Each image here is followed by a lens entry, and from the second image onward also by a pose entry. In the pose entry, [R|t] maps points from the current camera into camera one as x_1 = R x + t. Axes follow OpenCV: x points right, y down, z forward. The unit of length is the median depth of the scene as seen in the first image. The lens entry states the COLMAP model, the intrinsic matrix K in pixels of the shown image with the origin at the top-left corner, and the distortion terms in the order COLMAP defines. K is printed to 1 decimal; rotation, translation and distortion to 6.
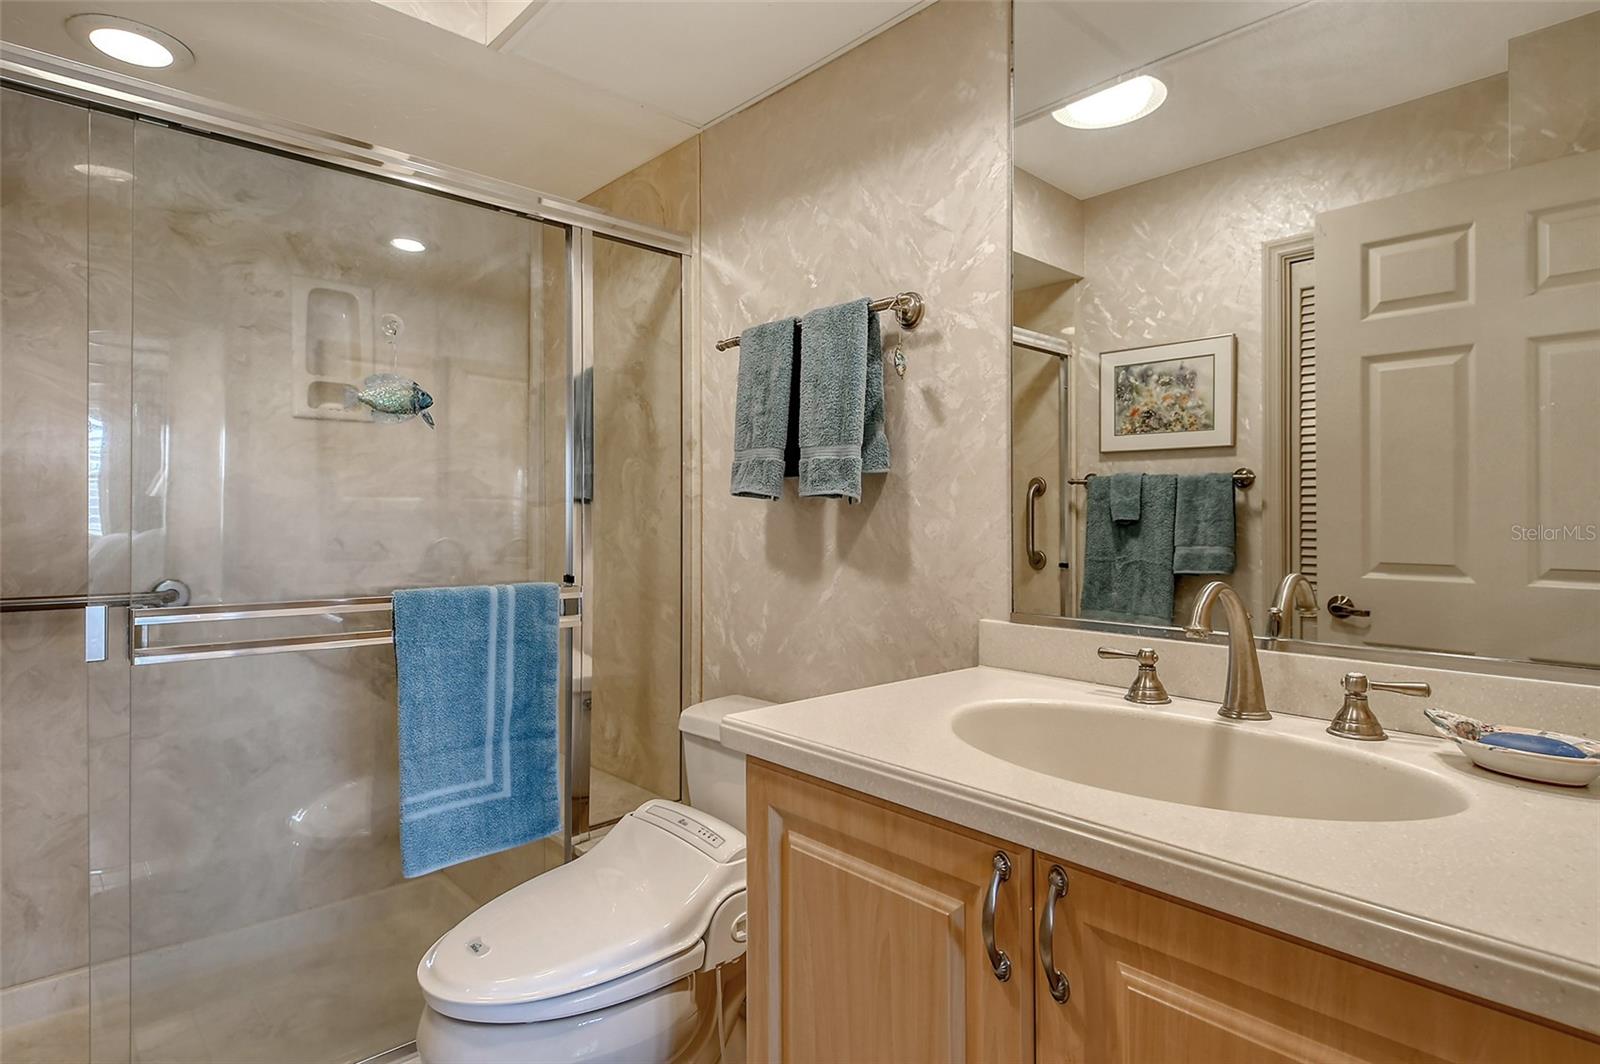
lens RADIAL K [[866.3, 0, 800.0], [0, 866.3, 532.0], [0, 0, 1]] dist [0.003330, -0.009520]
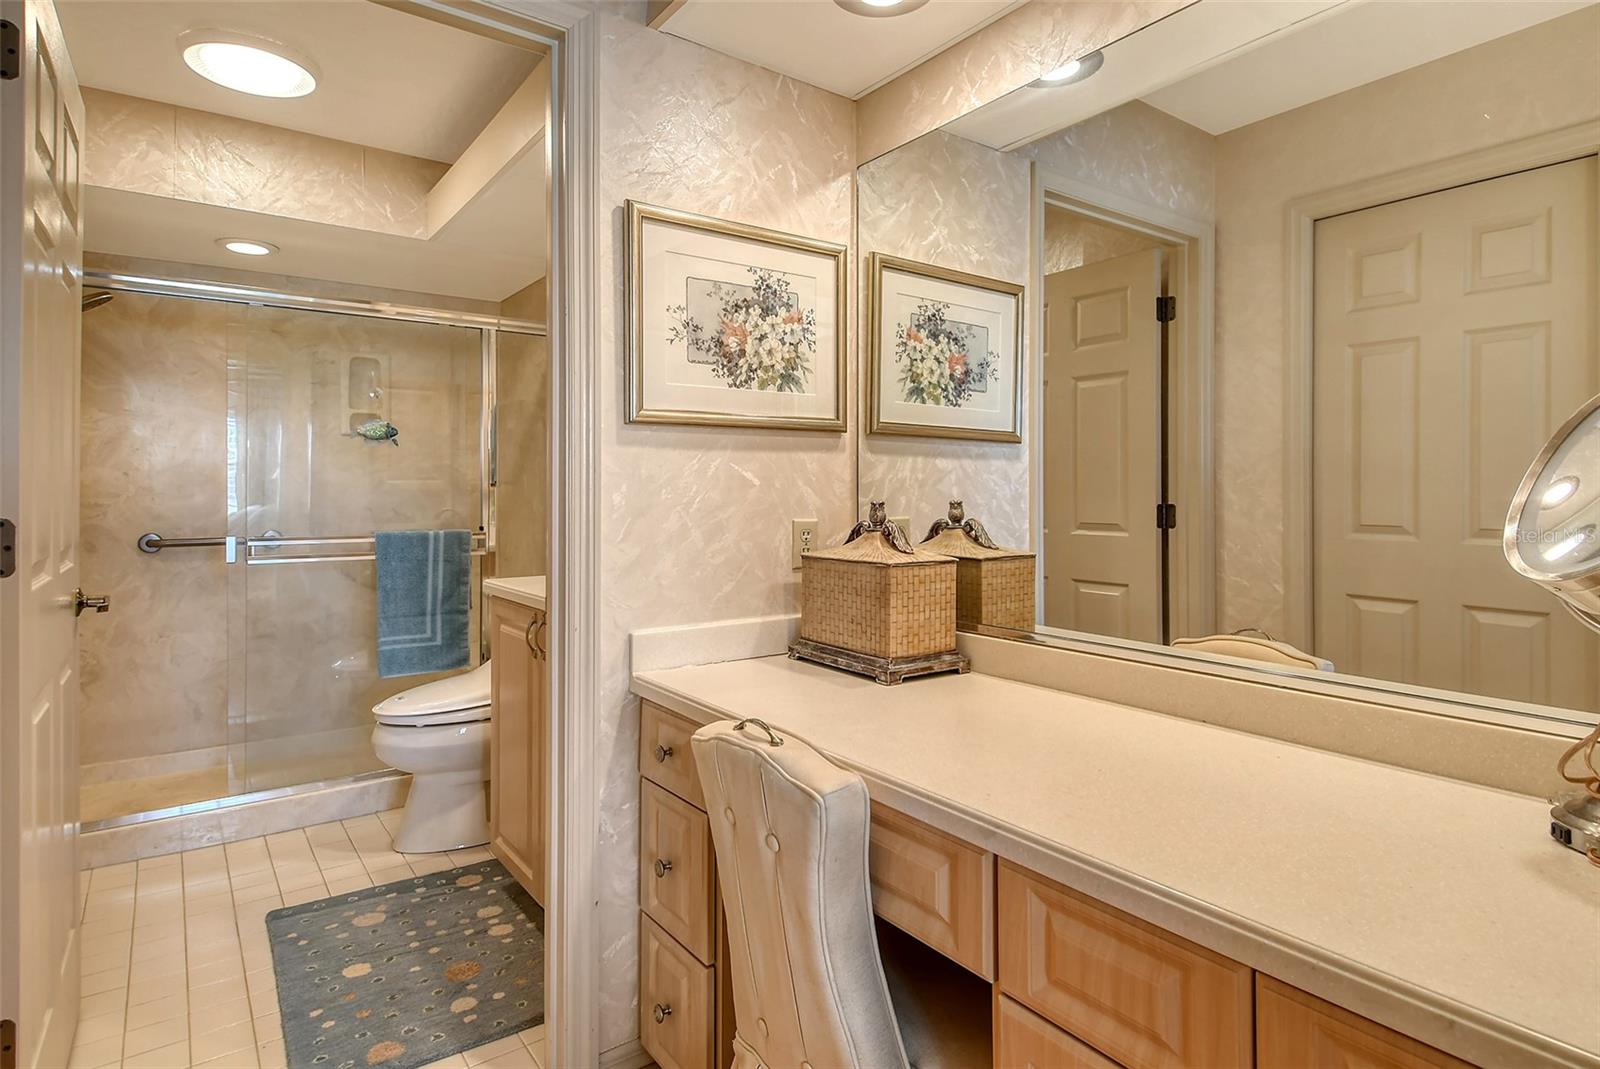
lens RADIAL K [[855.7, 0, 804.6], [0, 855.7, 510.8], [0, 0, 1]] dist [0.000130, -0.000384]
pose [[0.995306, -0.002911, -0.096736, 0.602086], [0.003020, 0.999995, 0.000975, 0.019807], [0.096733, -0.001262, 0.995310, -0.725879]]
